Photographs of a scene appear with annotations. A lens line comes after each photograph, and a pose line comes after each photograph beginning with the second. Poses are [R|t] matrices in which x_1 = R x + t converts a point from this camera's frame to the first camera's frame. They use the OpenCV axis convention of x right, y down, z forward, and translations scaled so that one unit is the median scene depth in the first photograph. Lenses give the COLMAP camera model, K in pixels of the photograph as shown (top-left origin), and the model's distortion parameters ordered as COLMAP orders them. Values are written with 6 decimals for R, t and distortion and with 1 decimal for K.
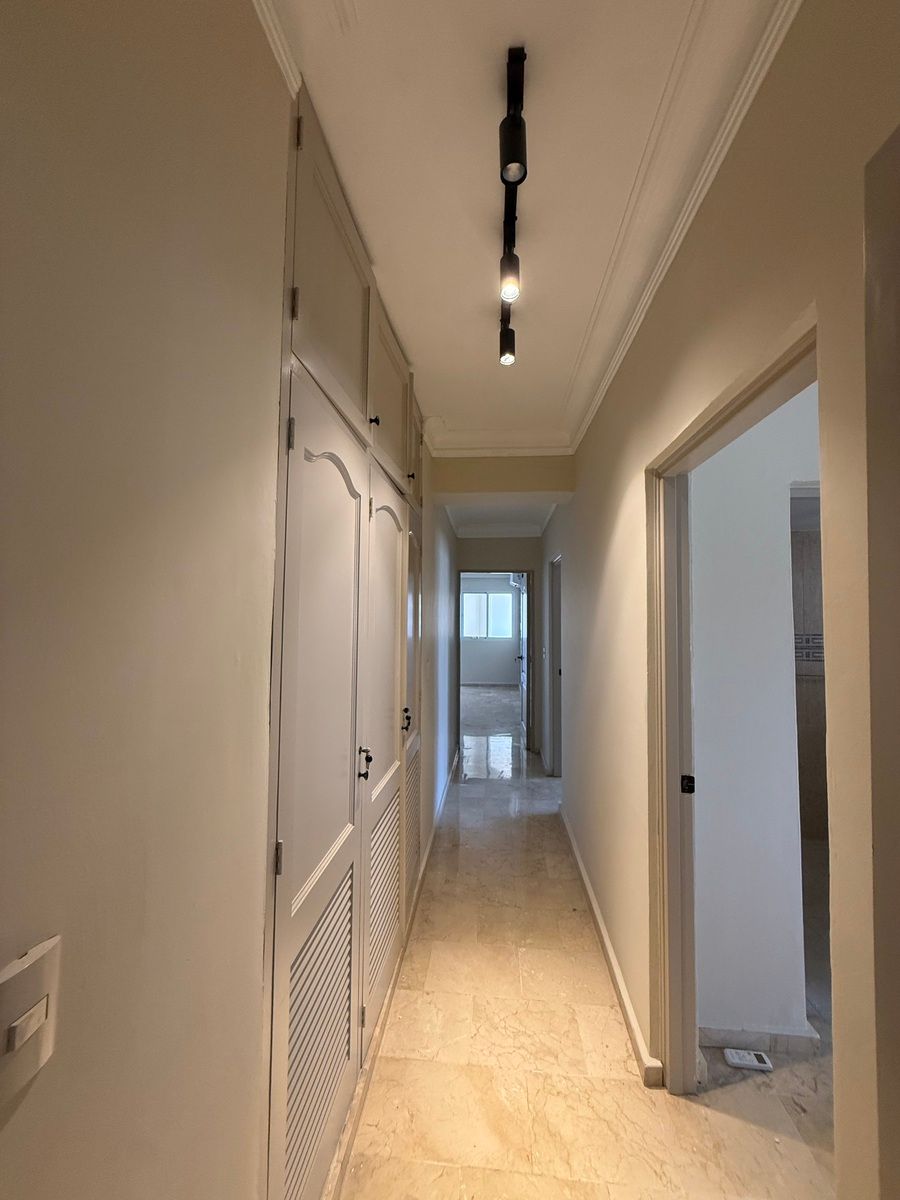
lens RADIAL K [[481.8, 0, 449.6], [0, 481.8, 596.2], [0, 0, 1]] dist [0.003730, -0.000630]
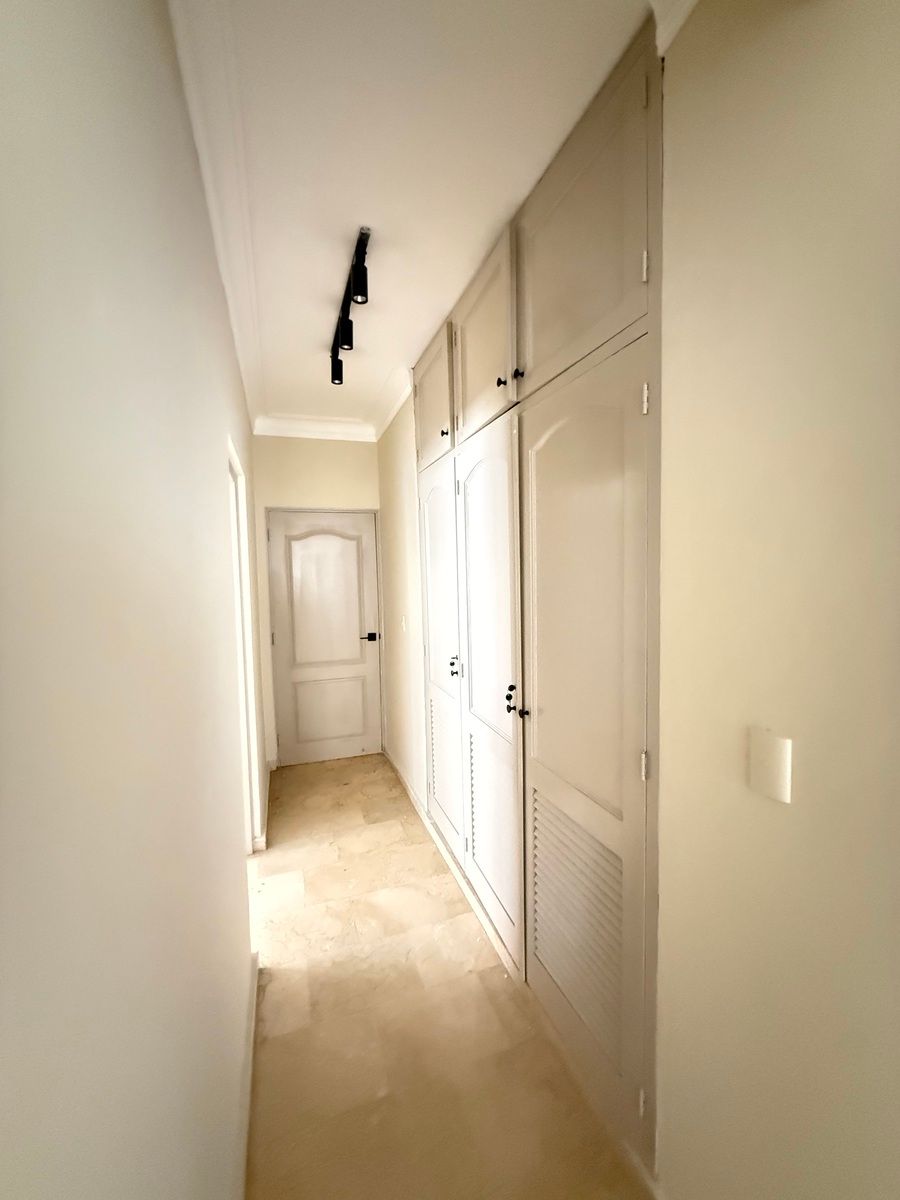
lens RADIAL K [[481.8, 0, 449.7], [0, 481.8, 597.6], [0, 0, 1]] dist [0.003730, -0.000630]
pose [[-0.908045, 0.033761, -0.417510, 0.305065], [0.023829, 0.999296, 0.028981, 0.066630], [0.418194, 0.016367, -0.908210, 1.561970]]
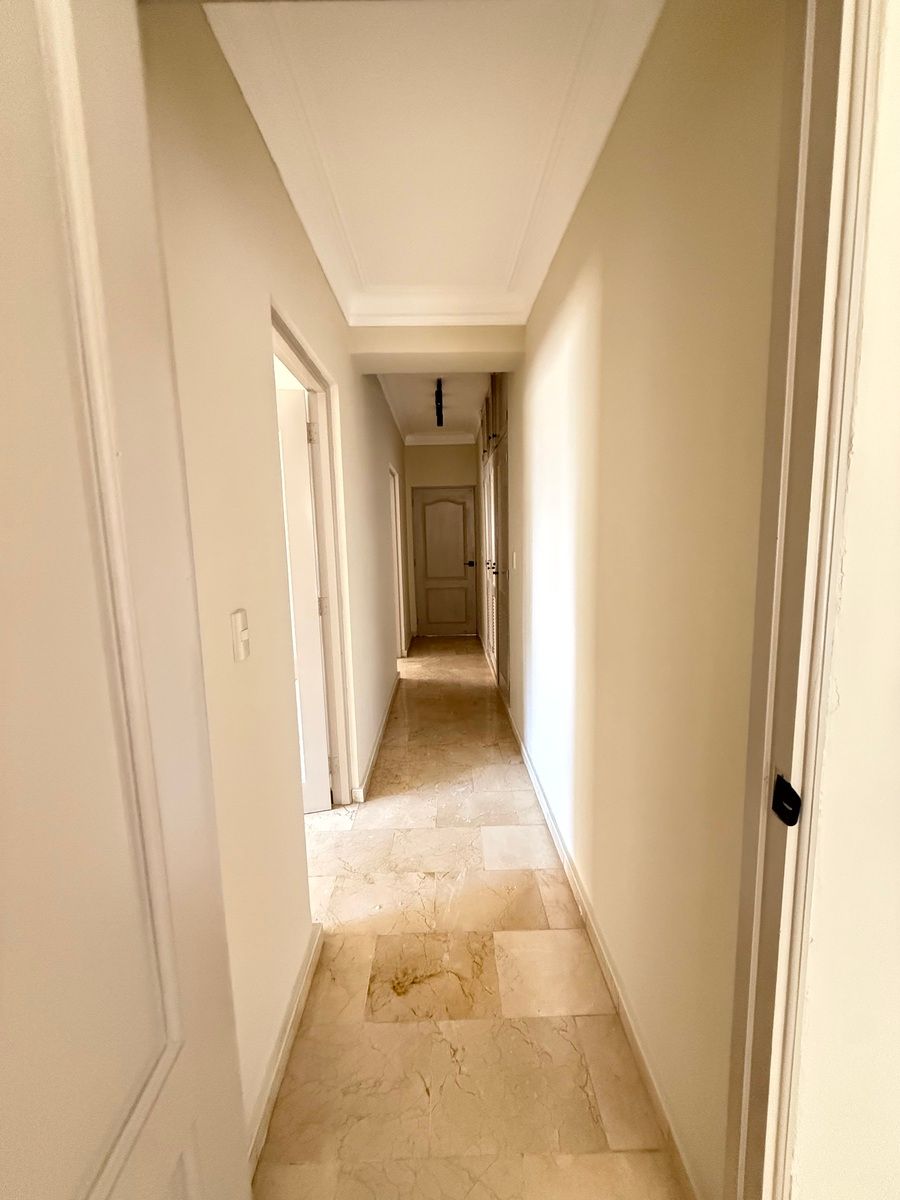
lens RADIAL K [[481.8, 0, 451.5], [0, 481.8, 598.5], [0, 0, 1]] dist [0.003730, -0.000630]
pose [[-0.993449, 0.025277, -0.111450, 0.280811], [0.015011, 0.995645, 0.092011, 0.191023], [0.113290, 0.089735, -0.989501, 2.692354]]
